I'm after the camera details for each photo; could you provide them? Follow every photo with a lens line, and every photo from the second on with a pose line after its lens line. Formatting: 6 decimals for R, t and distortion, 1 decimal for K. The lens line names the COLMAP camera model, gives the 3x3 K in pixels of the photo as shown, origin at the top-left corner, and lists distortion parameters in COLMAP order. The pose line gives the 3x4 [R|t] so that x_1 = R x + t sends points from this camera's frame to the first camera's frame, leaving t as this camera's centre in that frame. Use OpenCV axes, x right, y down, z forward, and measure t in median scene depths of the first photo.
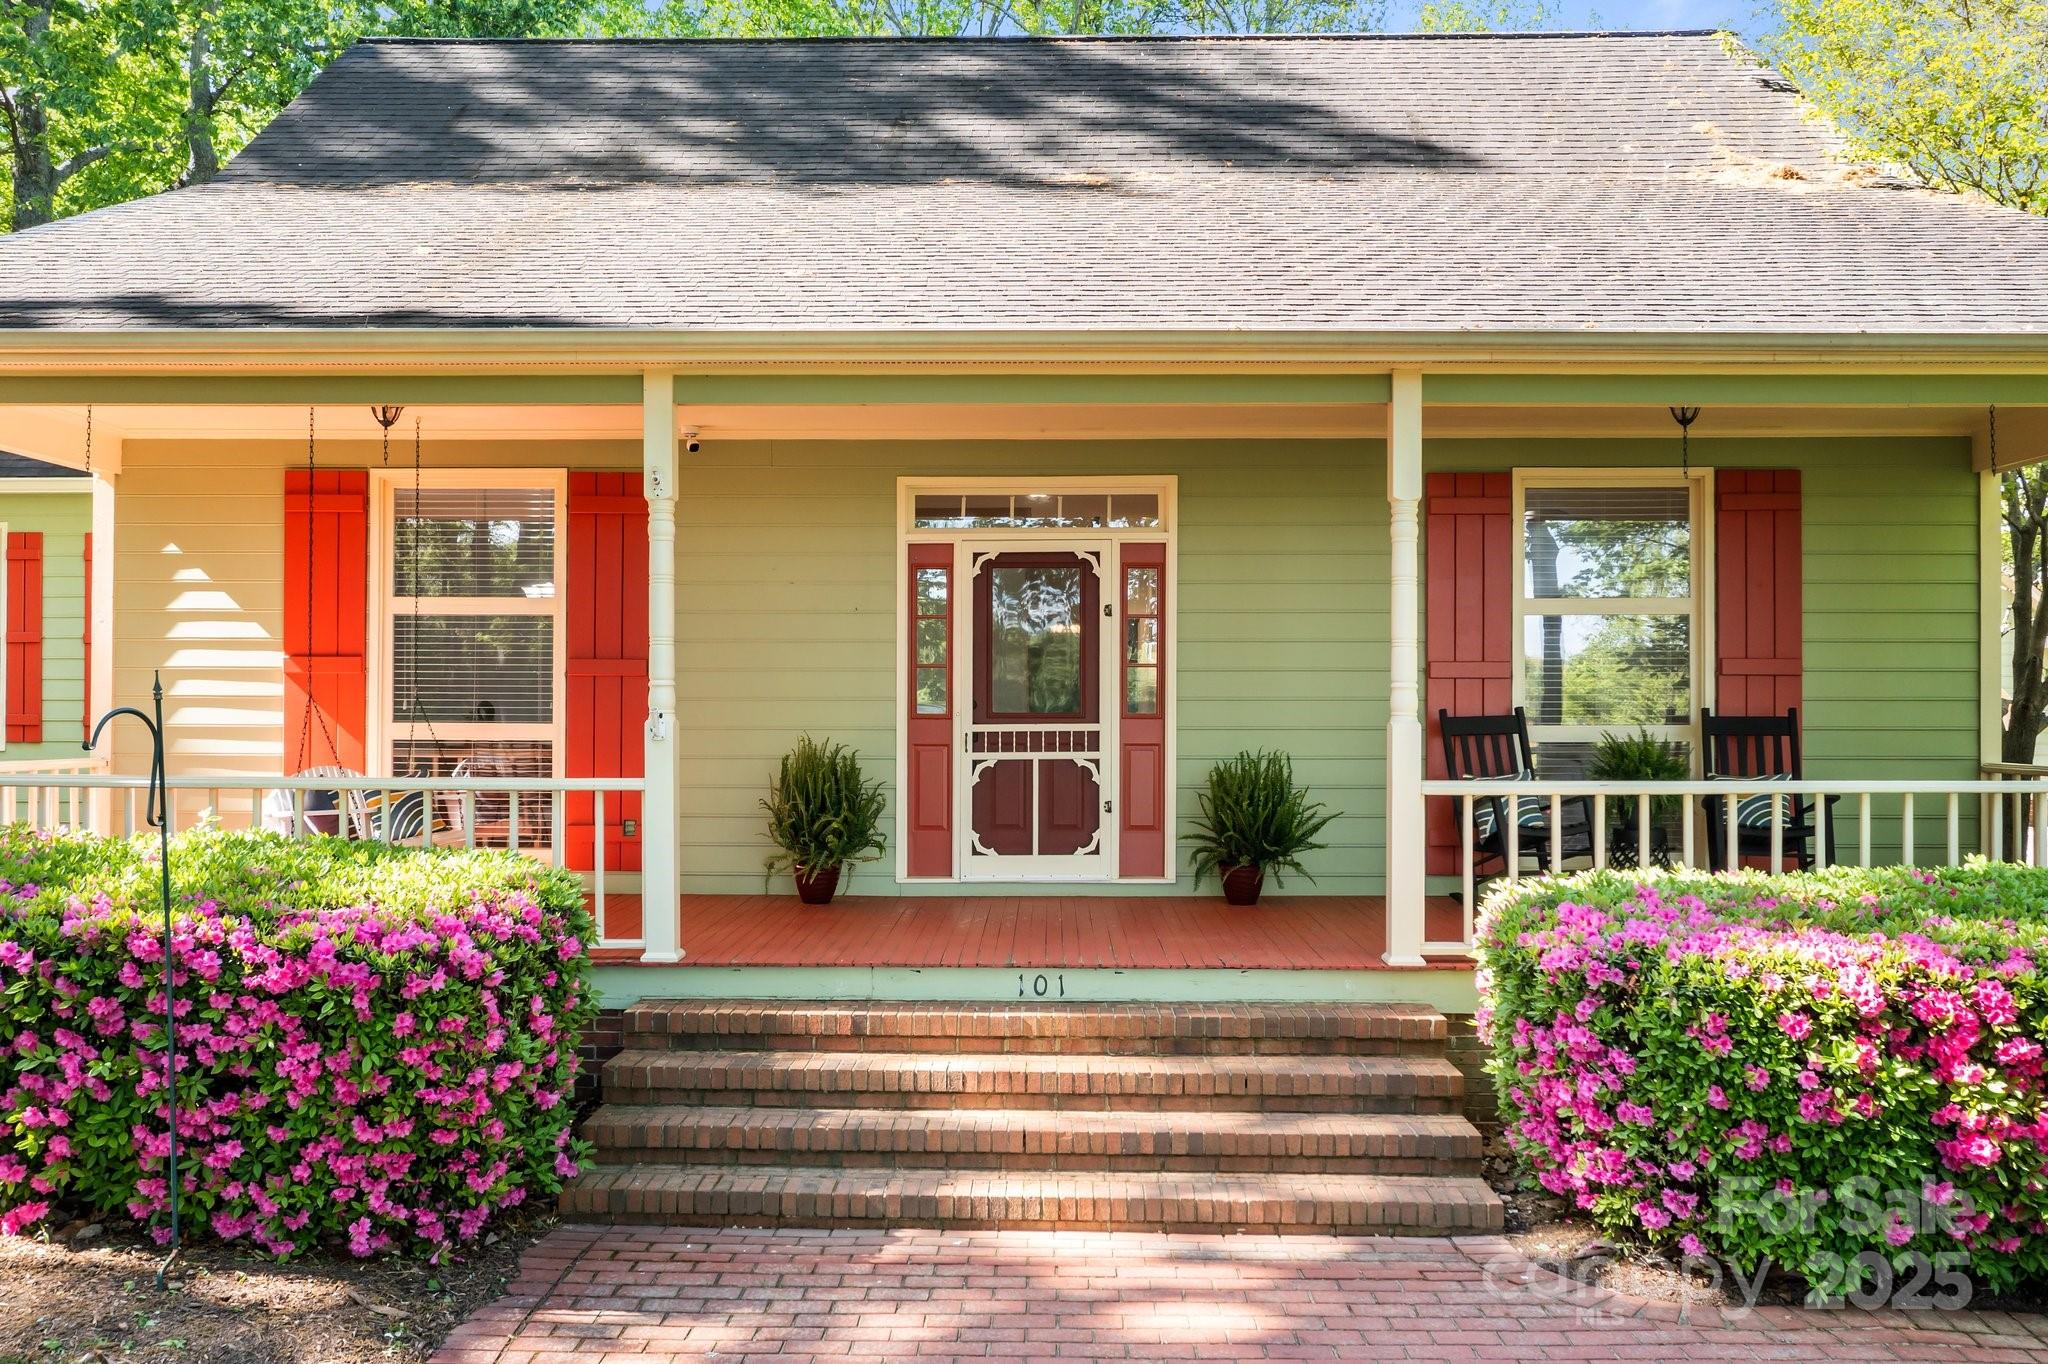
lens RADIAL K [[1605.8, 0, 1024.0], [0, 1605.8, 682.0], [0, 0, 1]] dist [-0.006555, -0.005163]
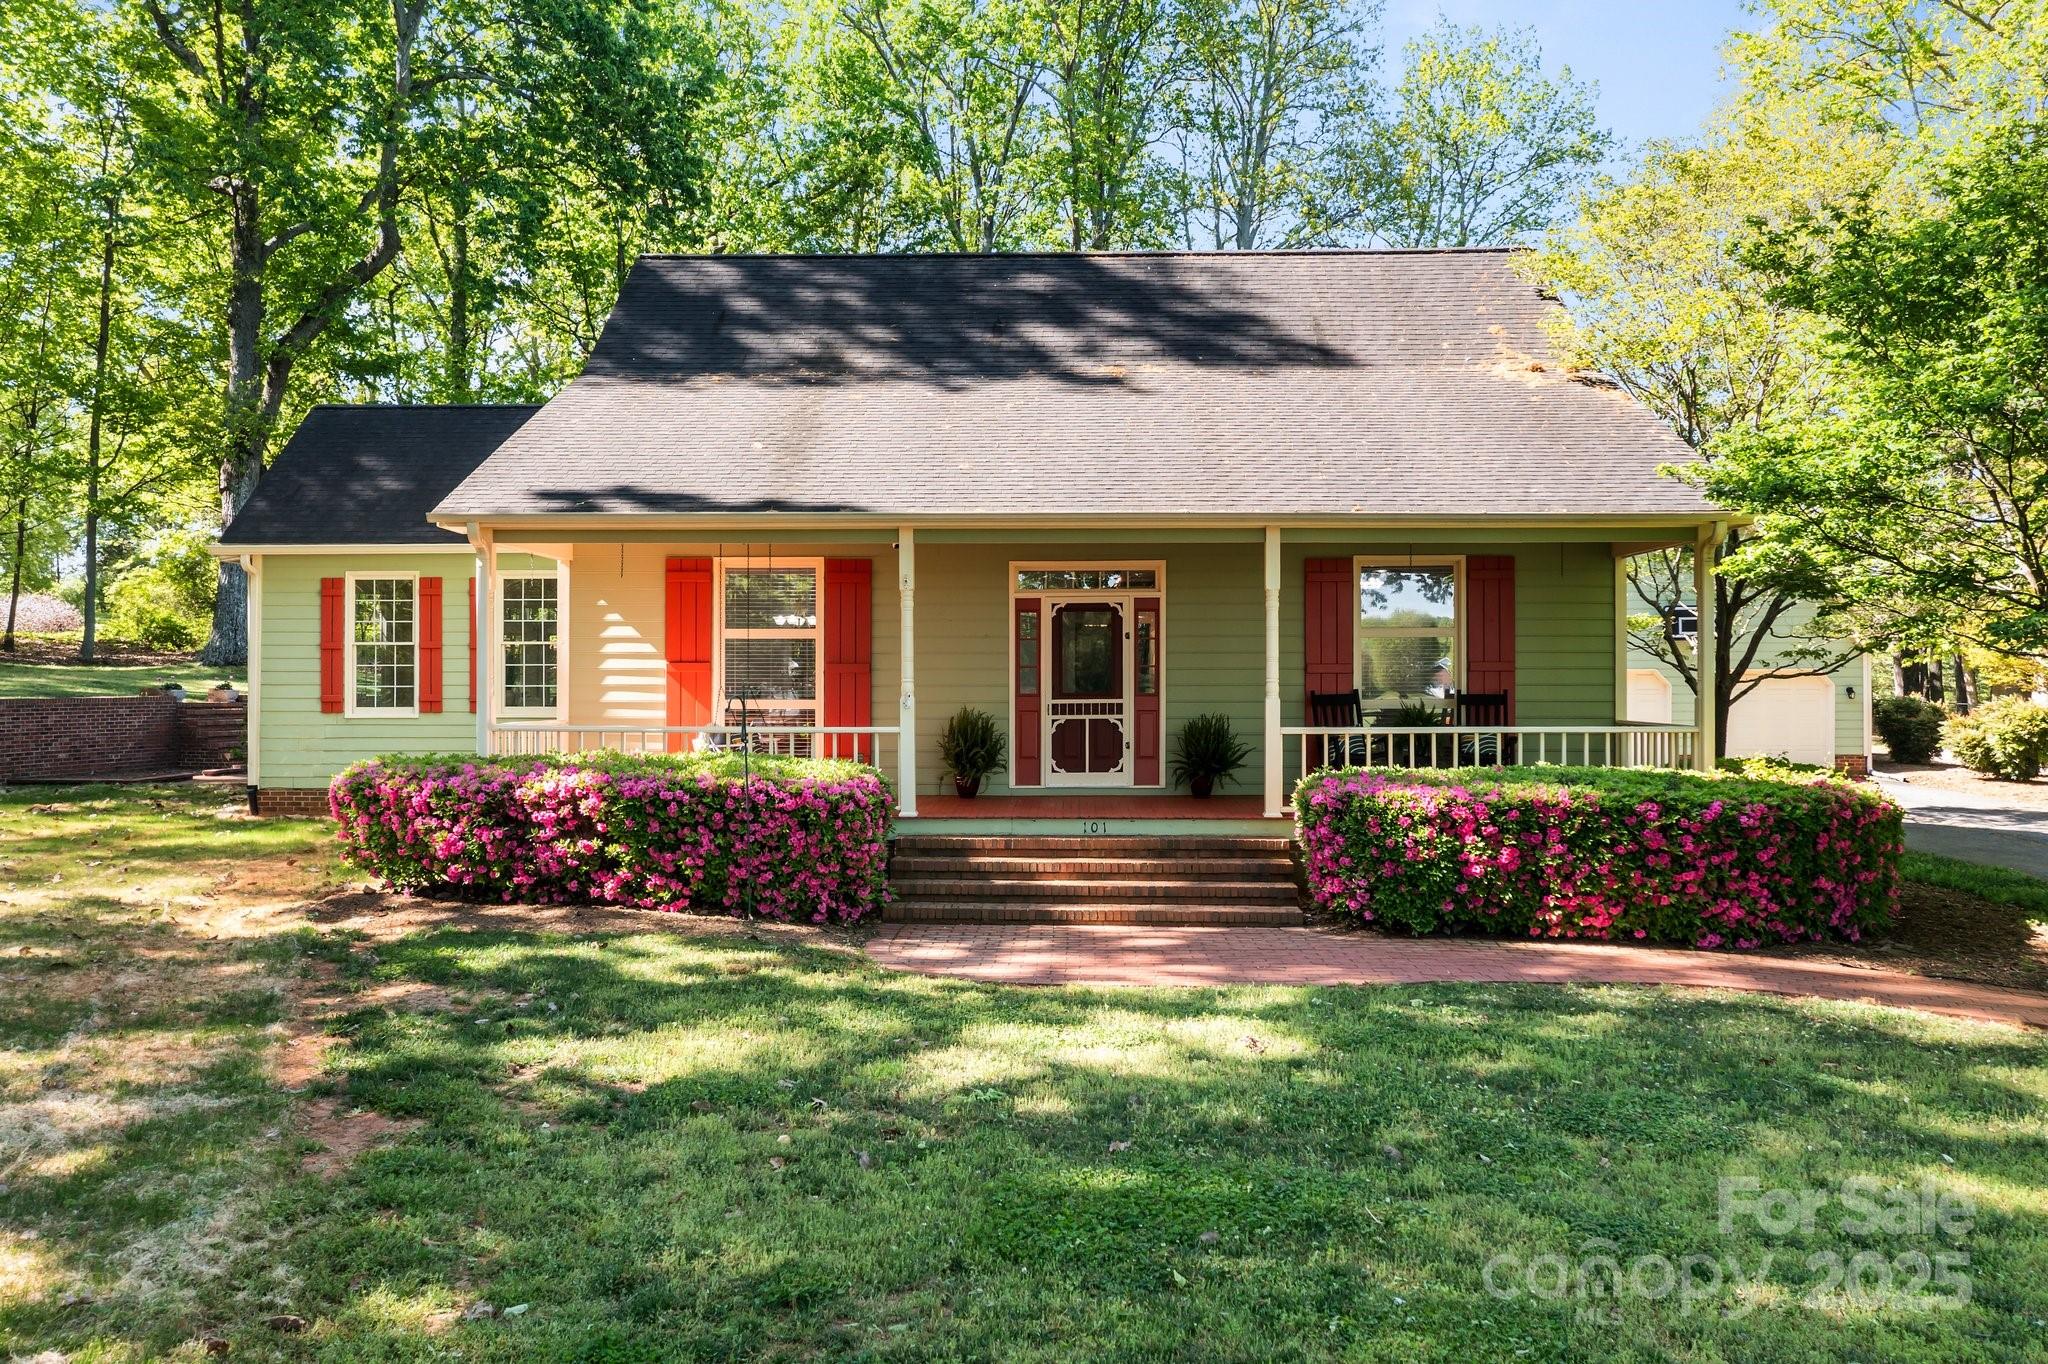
lens RADIAL K [[1648.6, 0, 1016.7], [0, 1648.6, 658.4], [0, 0, 1]] dist [0.001481, -0.005818]
pose [[0.999855, -0.003074, -0.016758, -0.041904], [0.003134, 0.999989, 0.003555, -0.027431], [0.016747, -0.003607, 0.999853, -0.876730]]
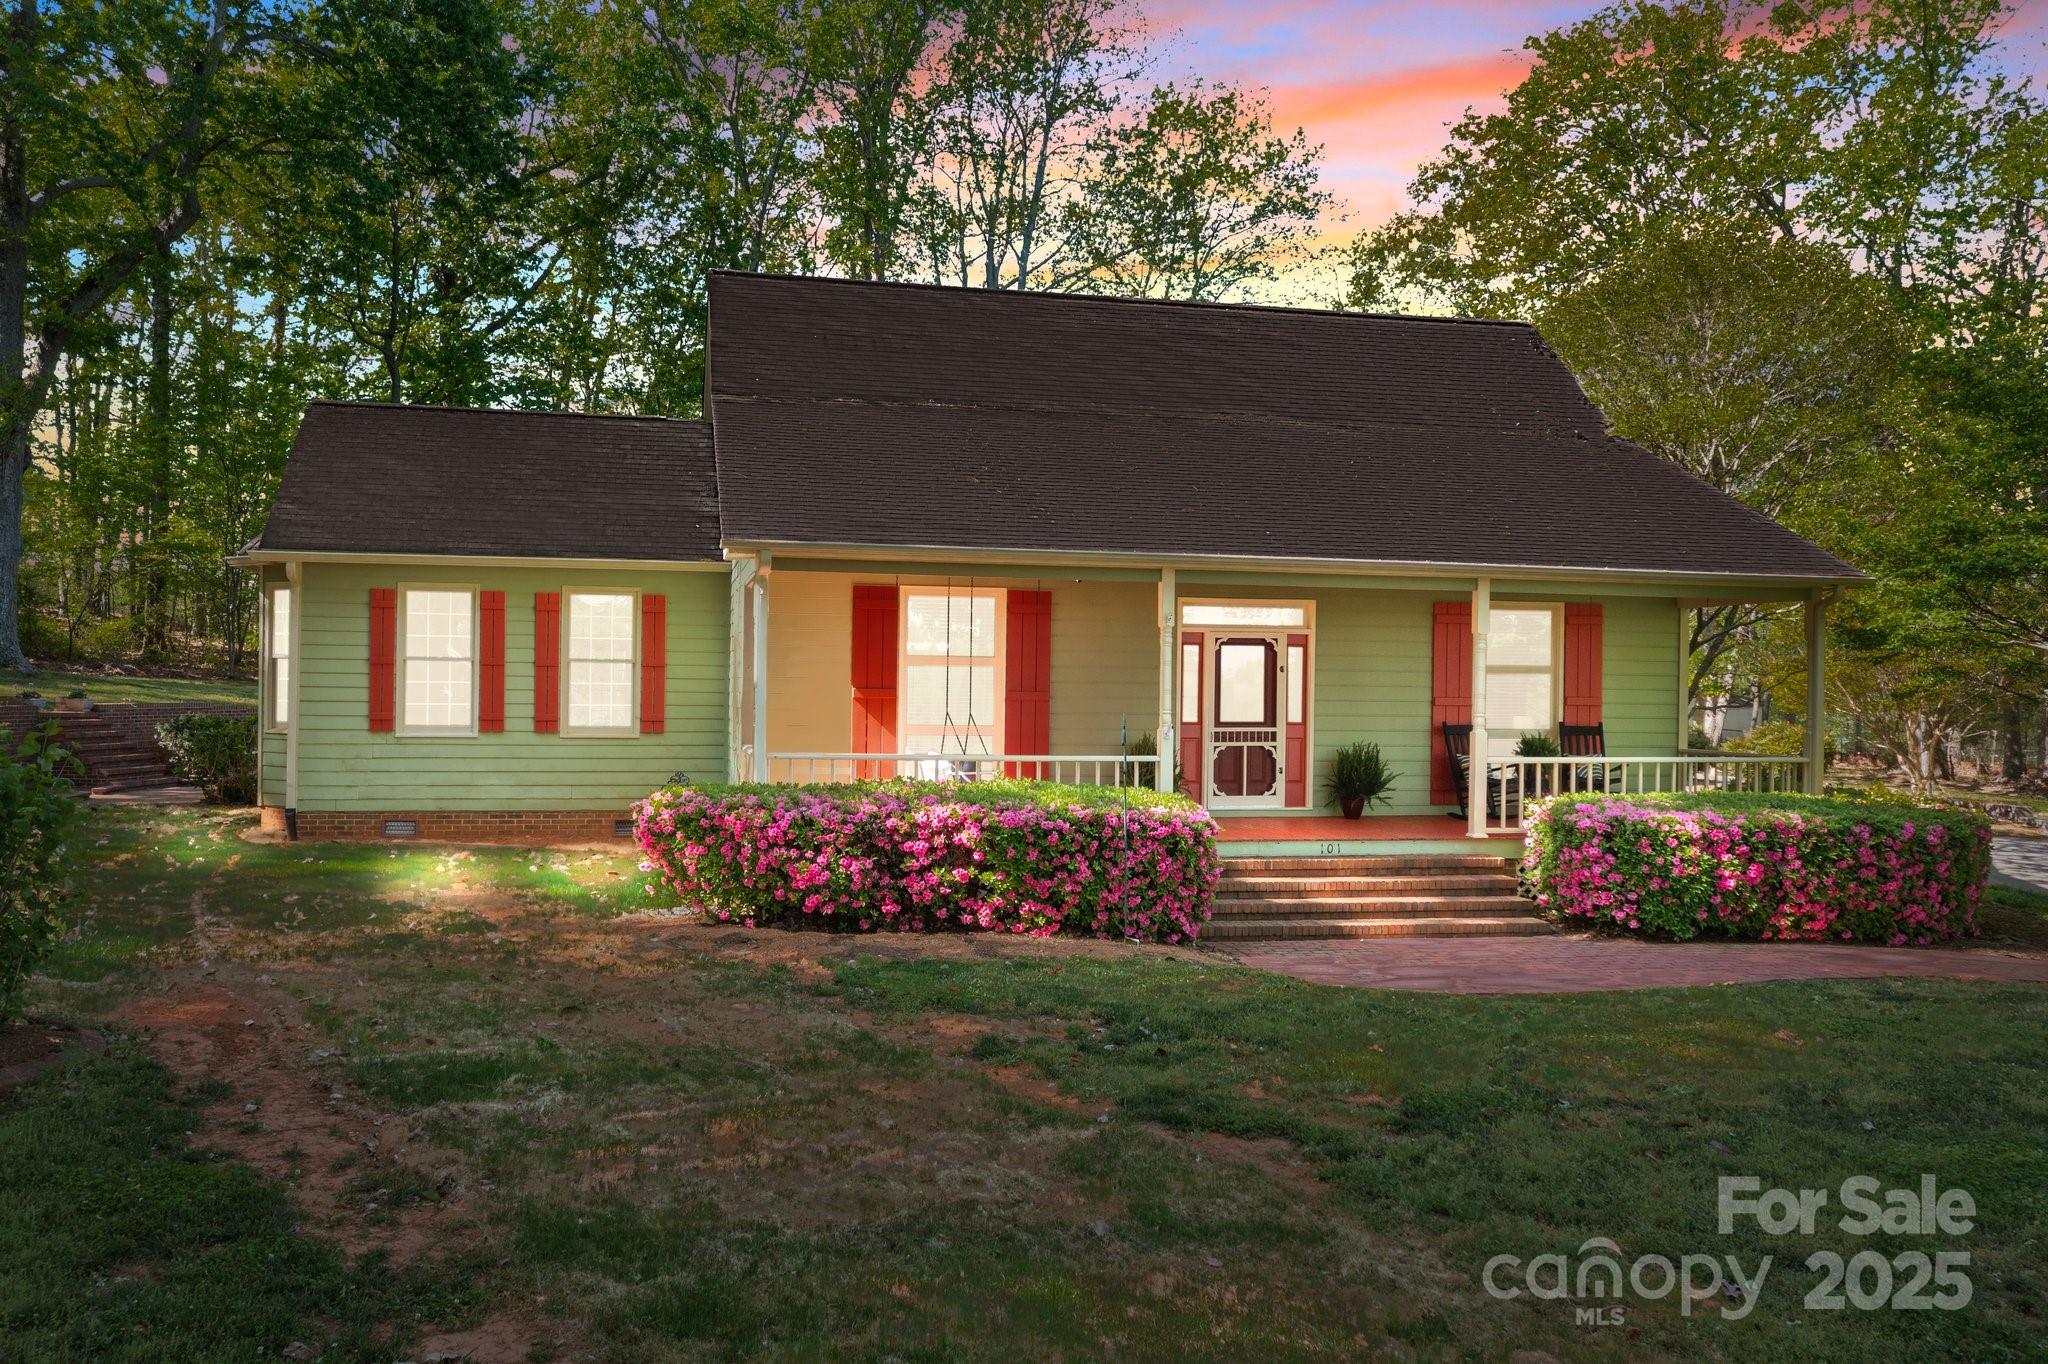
lens RADIAL K [[1645.7, 0, 992.0], [0, 1645.7, 688.0], [0, 0, 1]] dist [0.003455, 0.004158]
pose [[0.972402, 0.009435, 0.233119, -0.779717], [-0.013928, 0.999747, 0.017636, -0.054034], [-0.232894, -0.020396, 0.972288, -0.882045]]
